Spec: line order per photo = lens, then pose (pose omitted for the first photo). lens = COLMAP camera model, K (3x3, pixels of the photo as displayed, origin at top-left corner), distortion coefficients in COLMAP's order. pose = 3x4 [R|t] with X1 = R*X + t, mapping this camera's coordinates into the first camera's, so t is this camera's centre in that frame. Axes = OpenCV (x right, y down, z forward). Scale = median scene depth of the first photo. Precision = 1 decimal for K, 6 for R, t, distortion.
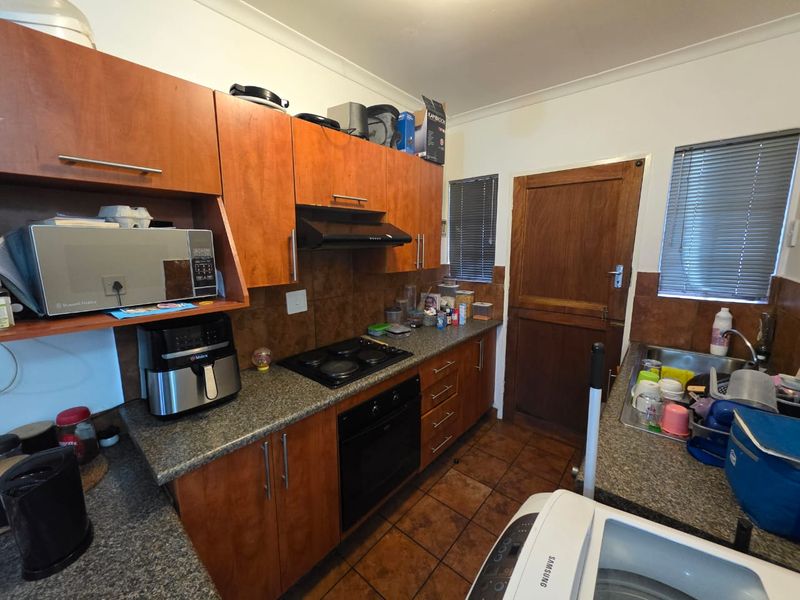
lens RADIAL K [[318.5, 0, 397.9], [0, 318.5, 301.3], [0, 0, 1]] dist [0.000027, 0.000261]
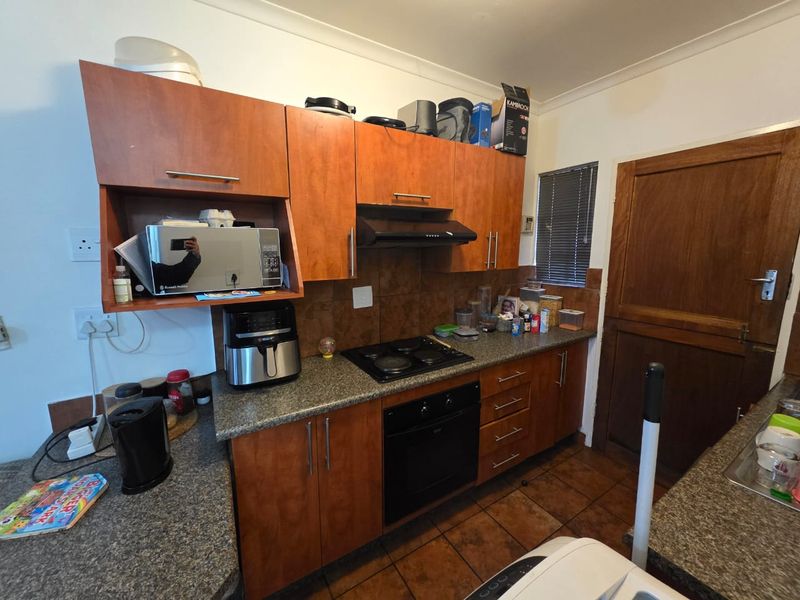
lens RADIAL K [[318.5, 0, 396.8], [0, 318.5, 301.2], [0, 0, 1]] dist [0.000027, 0.000261]
pose [[0.950614, 0.052776, -0.305857, 0.149013], [-0.054538, 0.998508, 0.002788, 0.007752], [0.305547, 0.014031, 0.952073, 0.040509]]
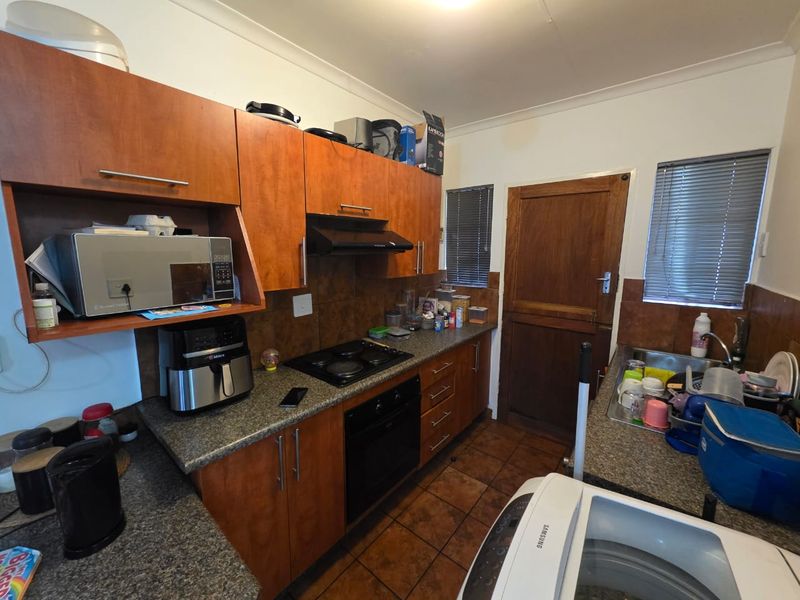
lens RADIAL K [[318.5, 0, 397.8], [0, 318.5, 301.4], [0, 0, 1]] dist [0.000027, 0.000261]
pose [[0.999763, 0.005226, 0.021146, -0.036970], [-0.004965, 0.999911, -0.012363, 0.001086], [-0.021208, 0.012255, 0.999700, -0.067947]]
